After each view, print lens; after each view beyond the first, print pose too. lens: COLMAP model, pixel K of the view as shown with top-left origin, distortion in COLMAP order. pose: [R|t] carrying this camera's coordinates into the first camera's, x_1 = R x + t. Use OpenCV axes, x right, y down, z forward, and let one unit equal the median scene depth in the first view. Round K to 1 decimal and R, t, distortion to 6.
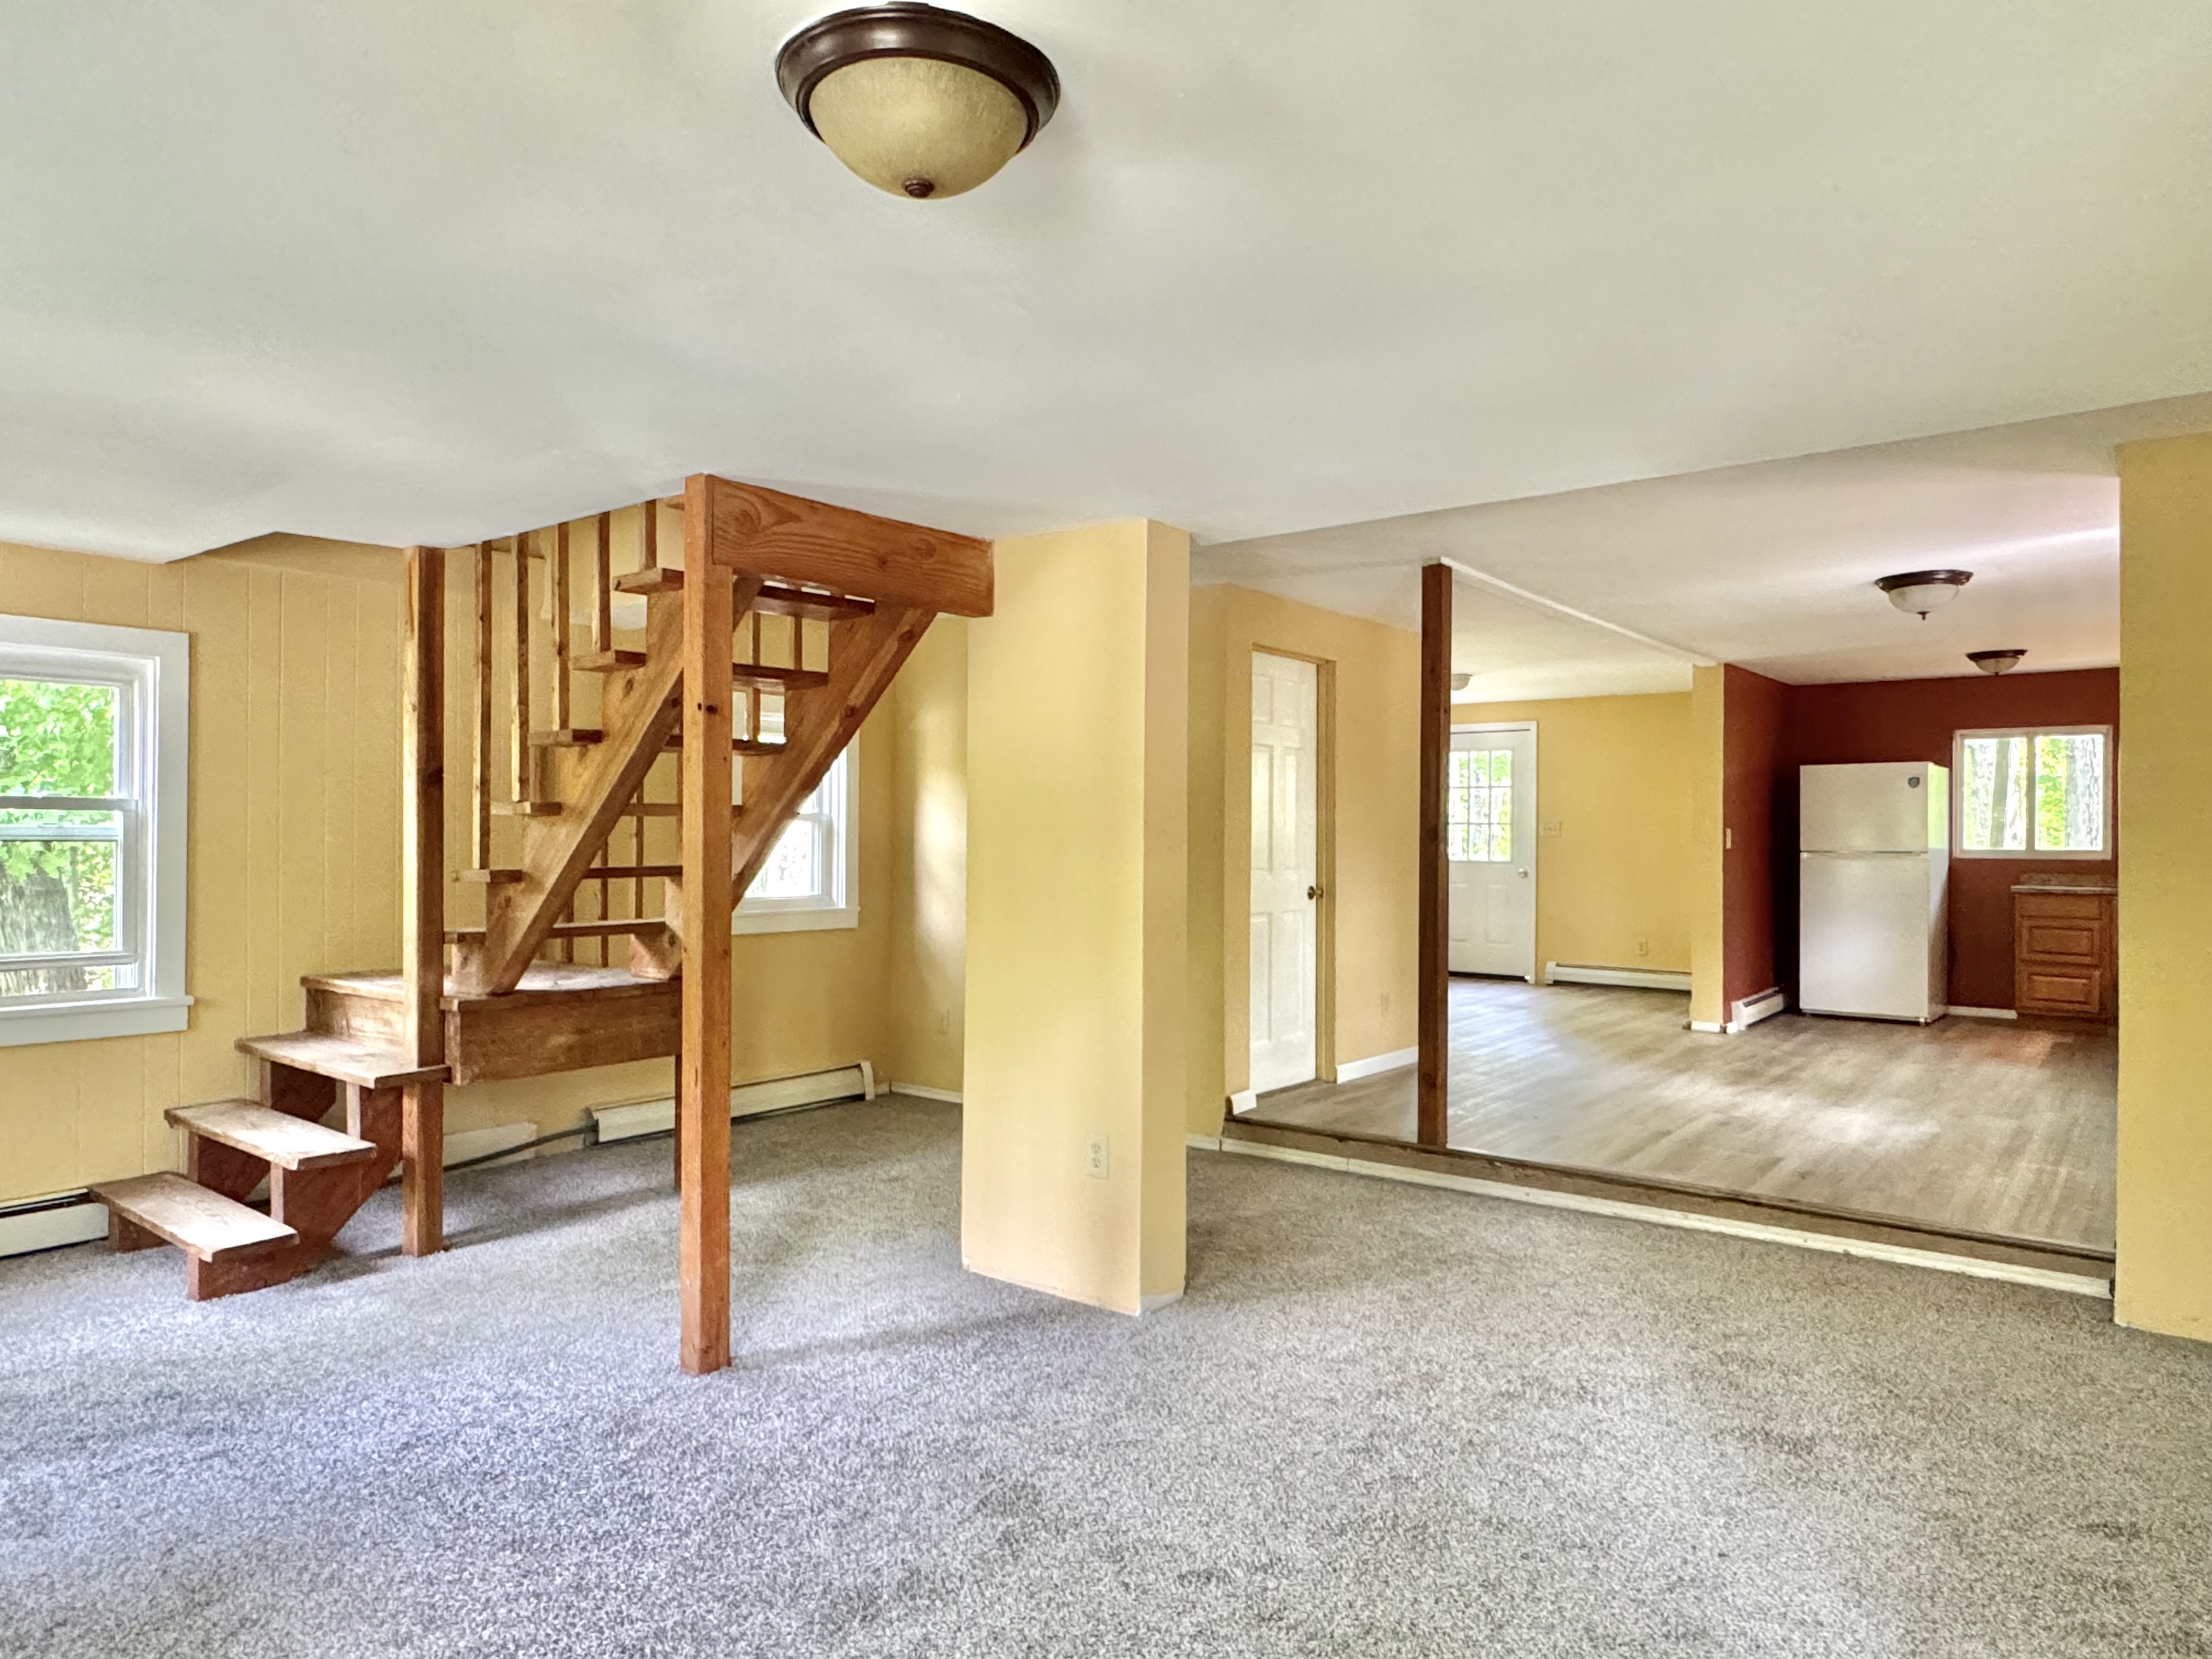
lens RADIAL K [[1387.3, 0, 1096.3], [0, 1387.3, 839.9], [0, 0, 1]] dist [0.001016, -0.000110]
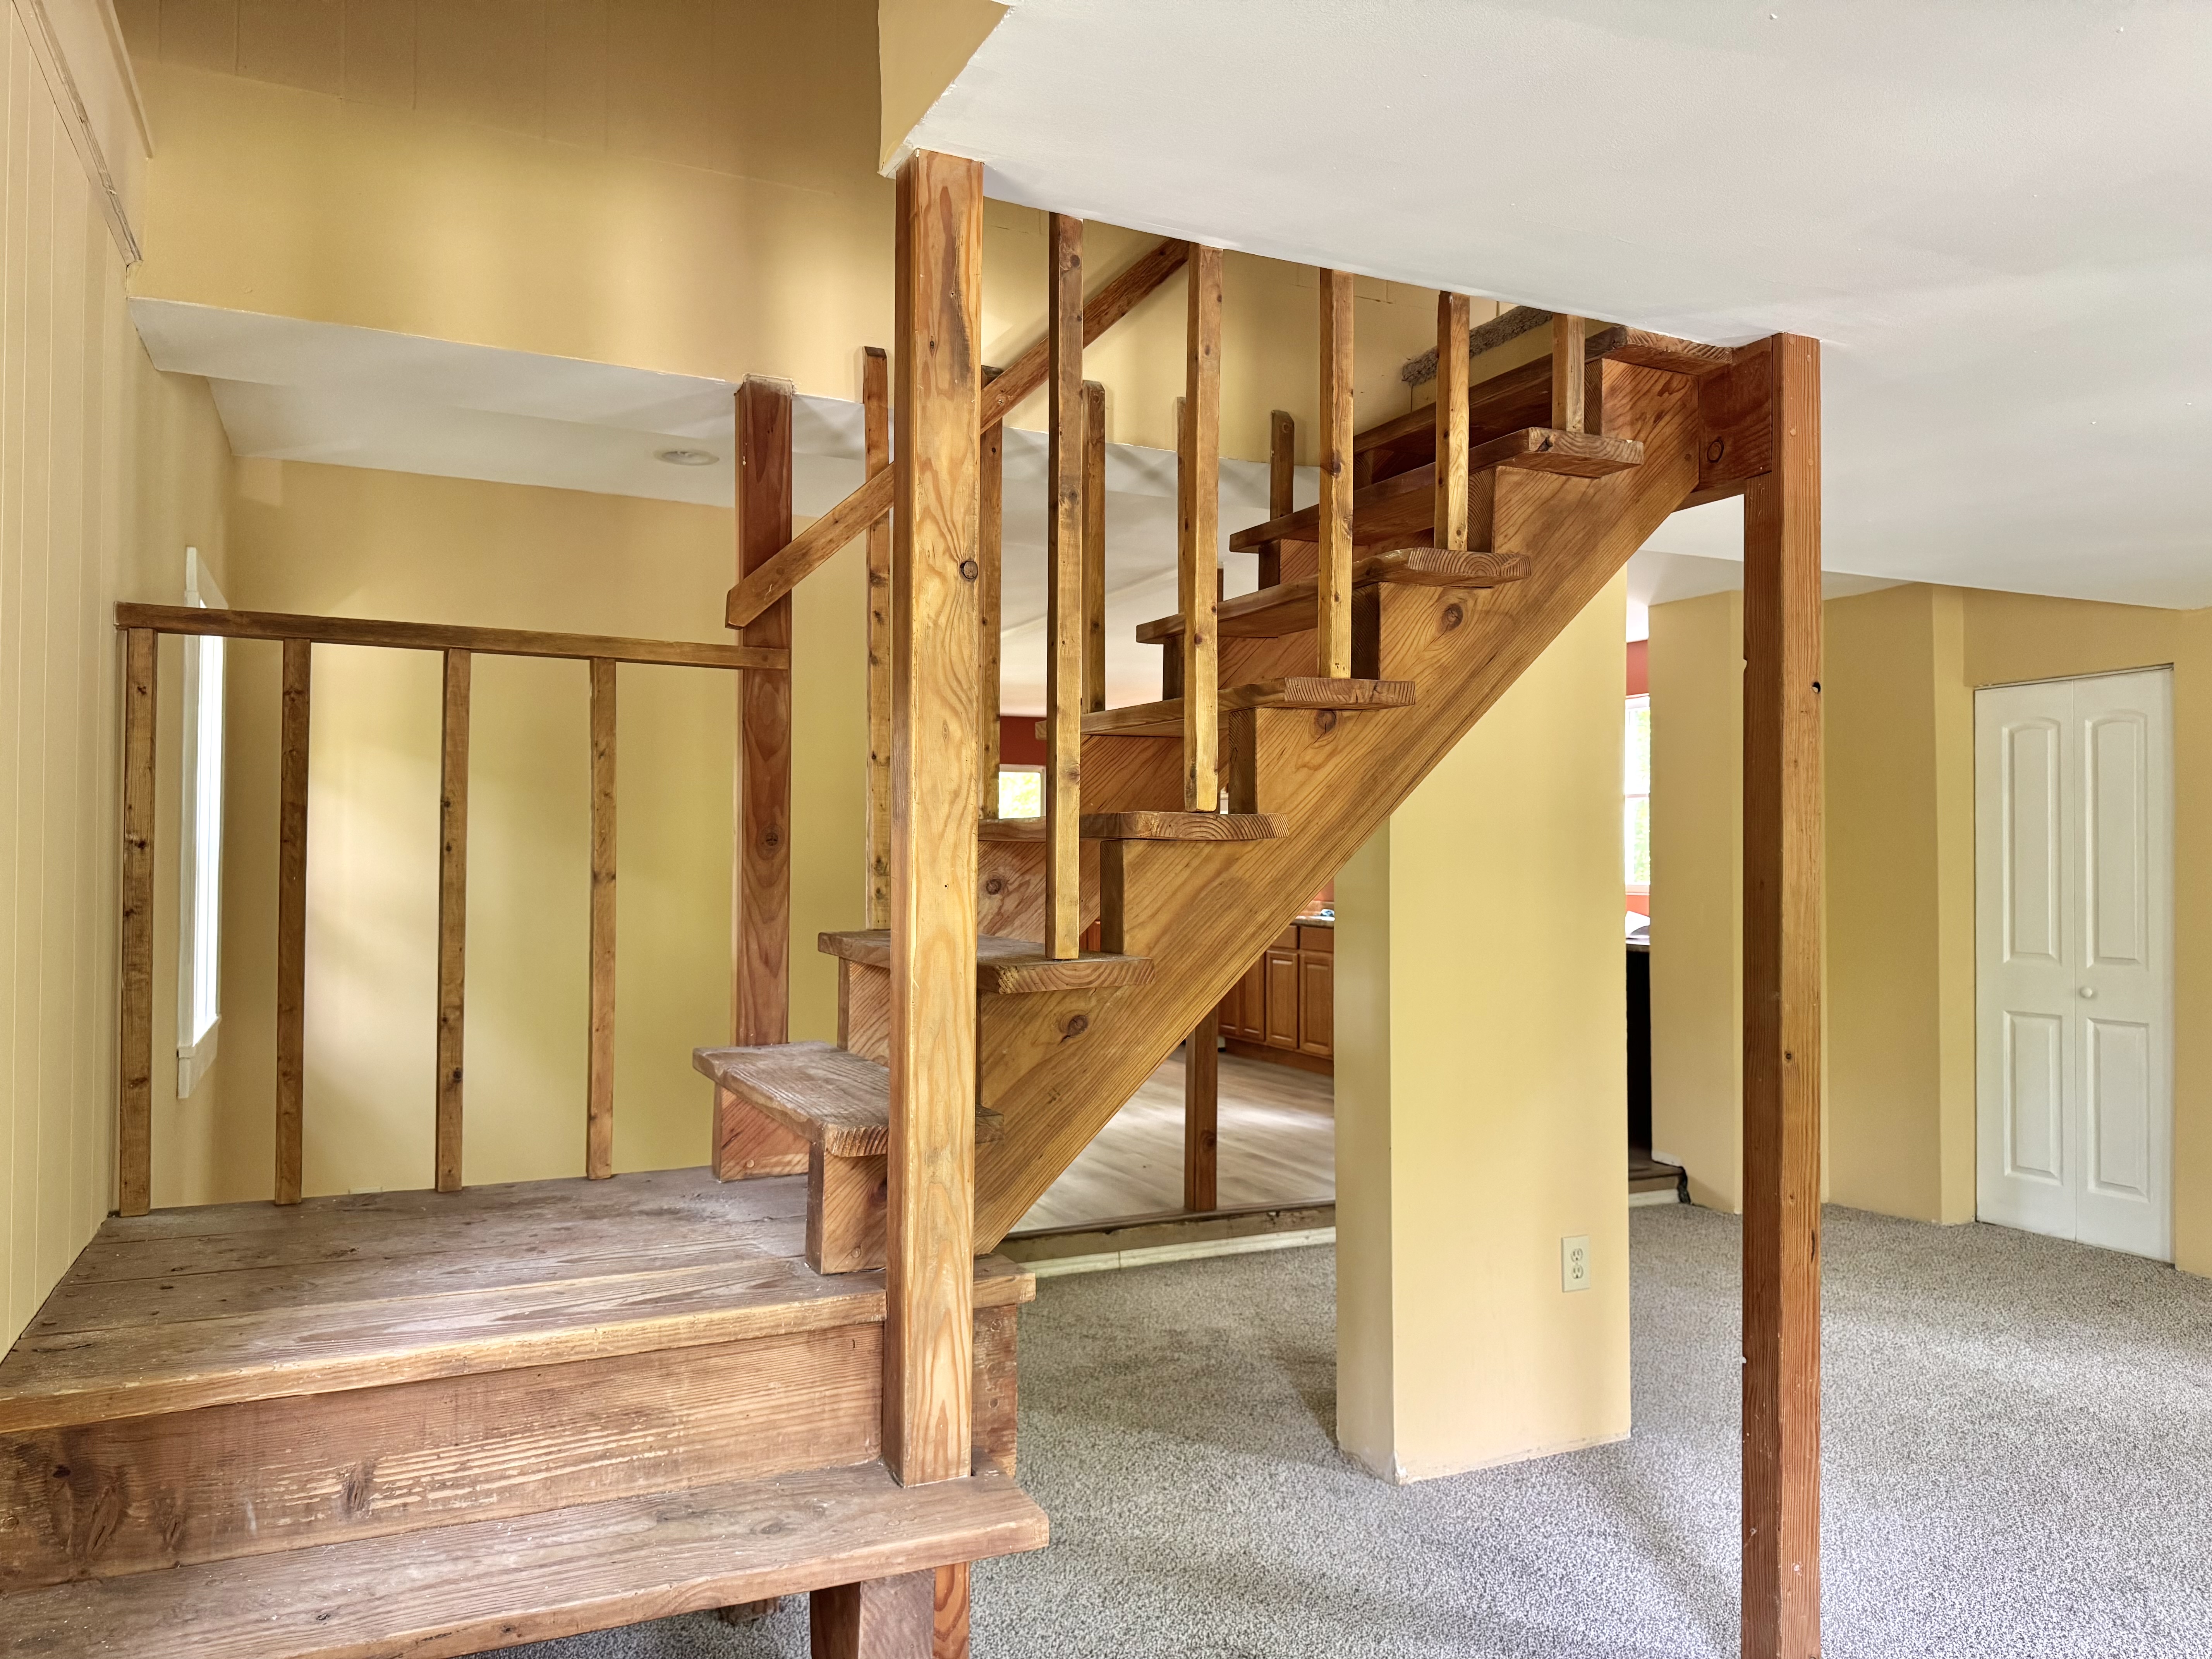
lens RADIAL K [[1556.8, 0, 1111.7], [0, 1556.8, 831.7], [0, 0, 1]] dist [0.055947, -0.066457]
pose [[0.439072, 0.015562, 0.898317, -0.875831], [-0.000832, 0.999857, -0.016914, -0.010931], [-0.898451, 0.006679, 0.439022, 0.764891]]
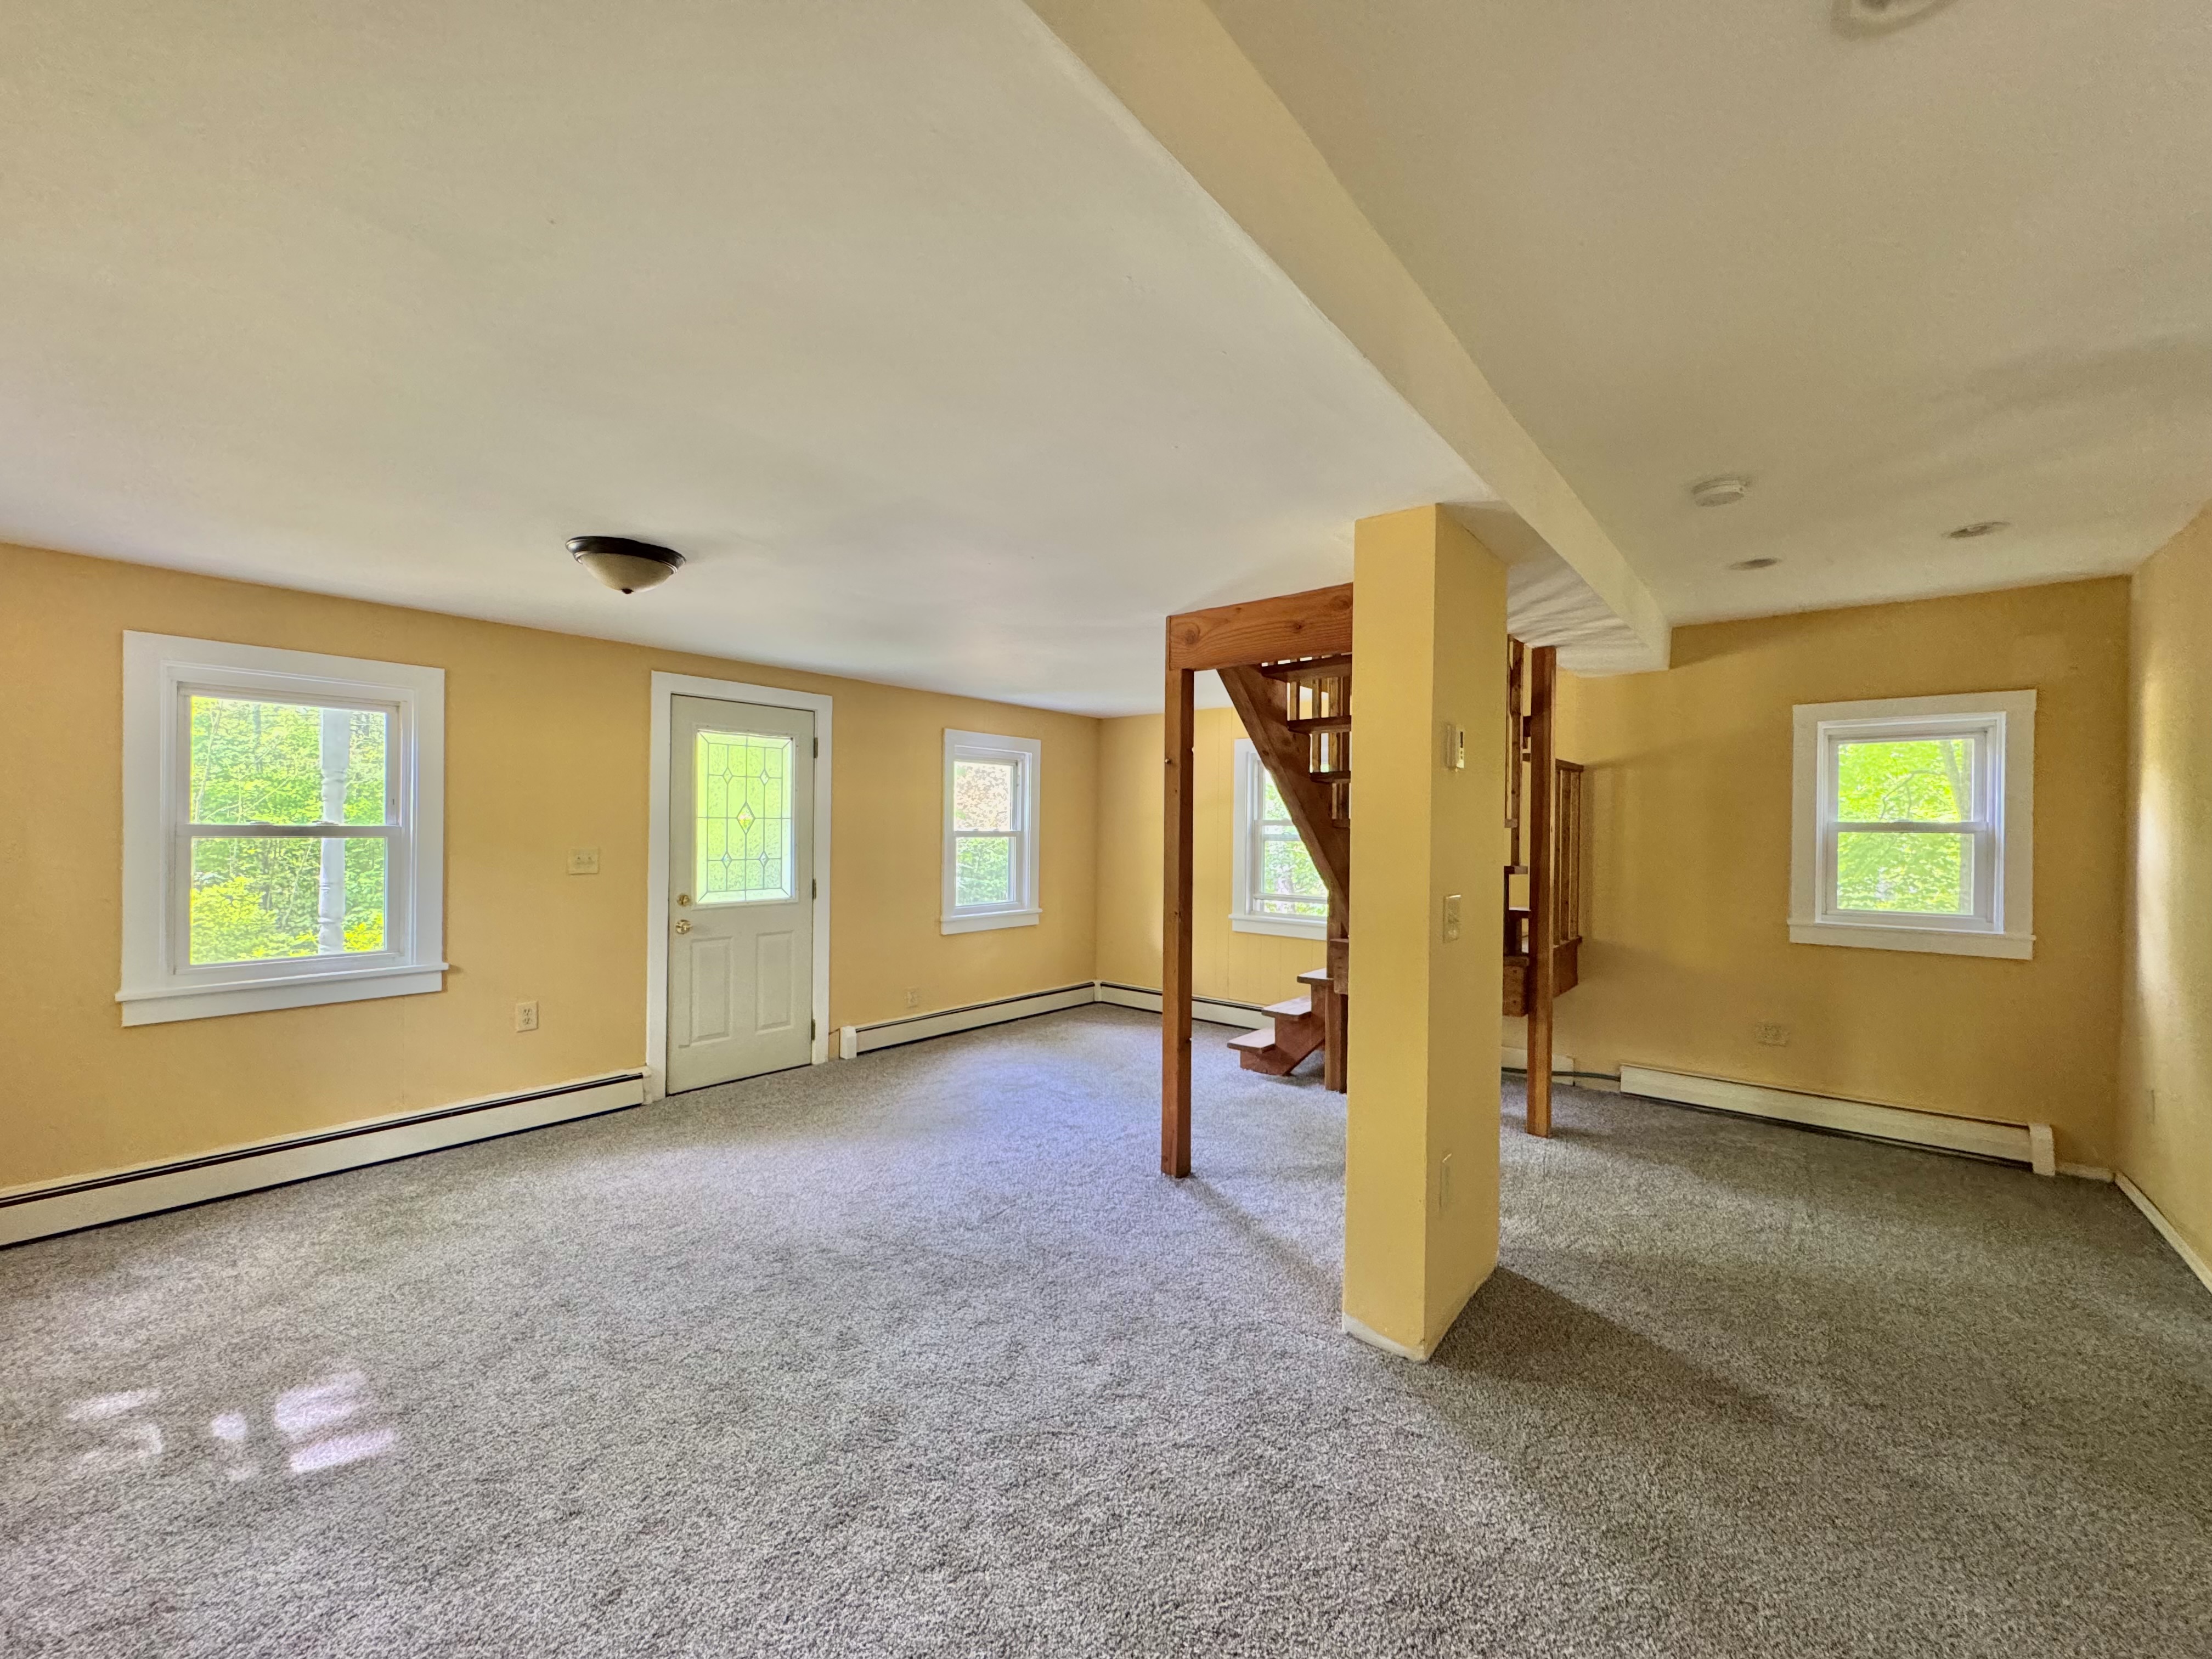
lens RADIAL K [[882.1, 0, 1111.4], [0, 882.1, 834.0], [0, 0, 1]] dist [-0.003481, 0.001428]
pose [[-0.014611, 0.001082, -0.999893, 0.591181], [-0.015383, 0.999881, 0.001306, -0.007660], [0.999775, 0.015400, -0.014593, 0.752792]]
